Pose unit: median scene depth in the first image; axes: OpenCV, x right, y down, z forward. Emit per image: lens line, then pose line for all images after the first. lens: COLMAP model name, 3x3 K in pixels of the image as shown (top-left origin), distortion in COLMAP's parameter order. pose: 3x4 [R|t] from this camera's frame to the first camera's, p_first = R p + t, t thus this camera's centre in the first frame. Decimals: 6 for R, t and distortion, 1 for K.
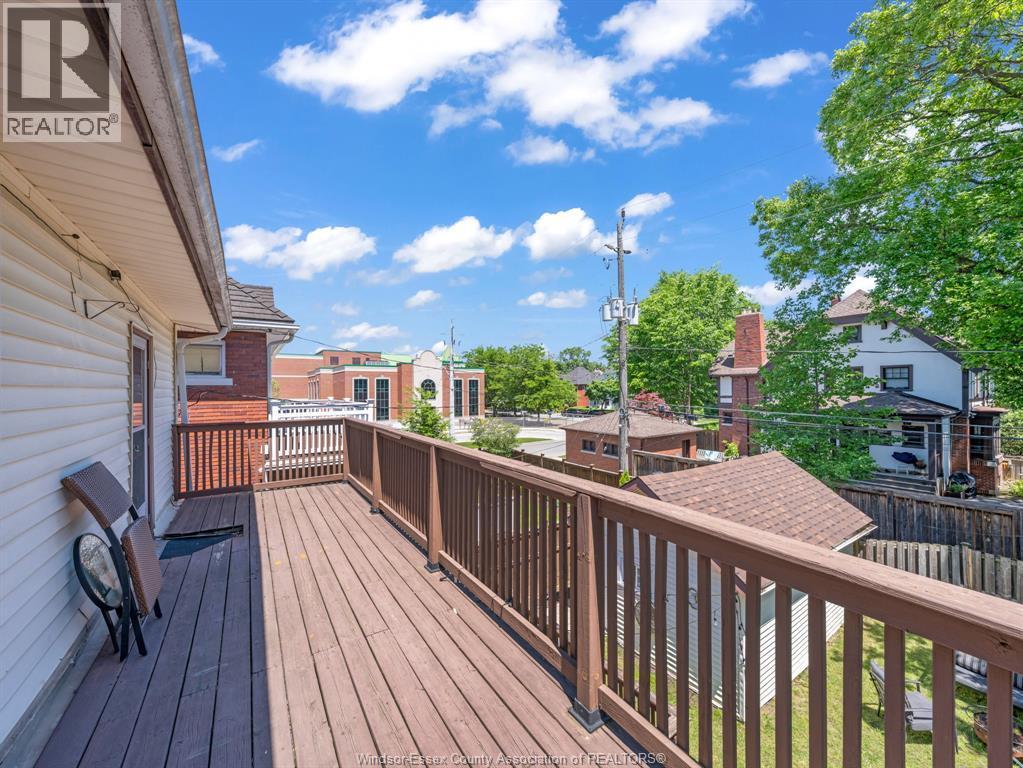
lens RADIAL K [[395.3, 0, 512.9], [0, 395.3, 388.6], [0, 0, 1]] dist [-0.002427, -0.000428]
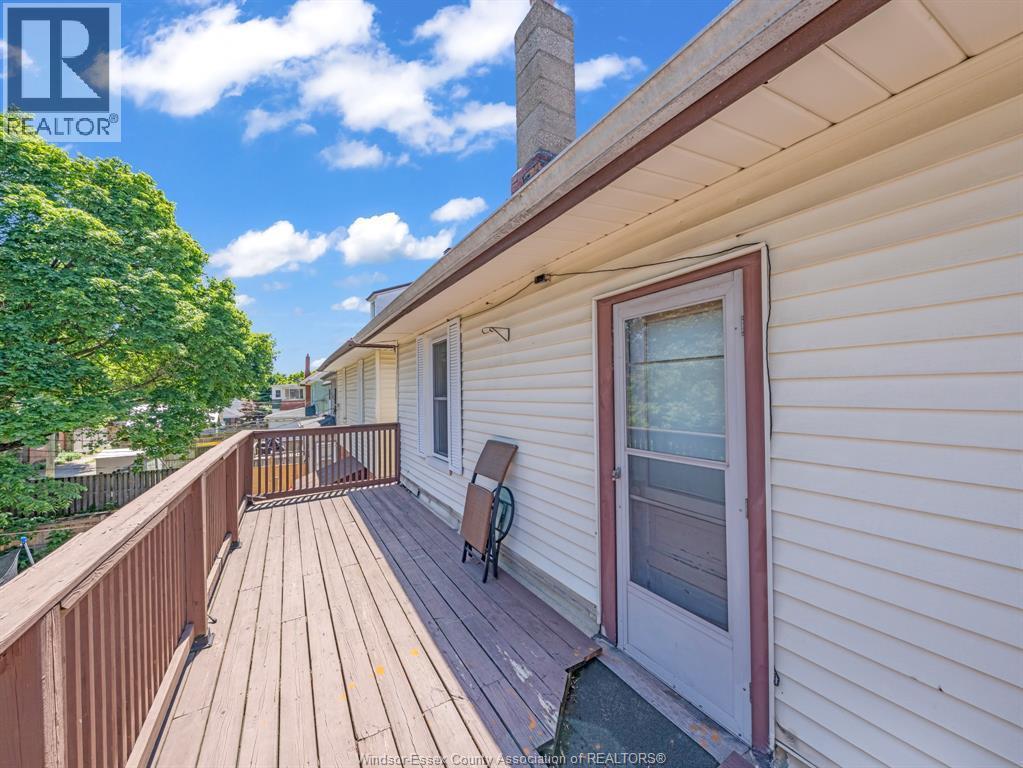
lens RADIAL K [[395.3, 0, 512.9], [0, 395.3, 388.6], [0, 0, 1]] dist [-0.002427, -0.000428]
pose [[-0.997092, 0.023762, 0.072413, -0.986082], [0.023137, 0.999688, -0.009463, 0.008288], [-0.072615, -0.007760, -0.997330, 1.991465]]
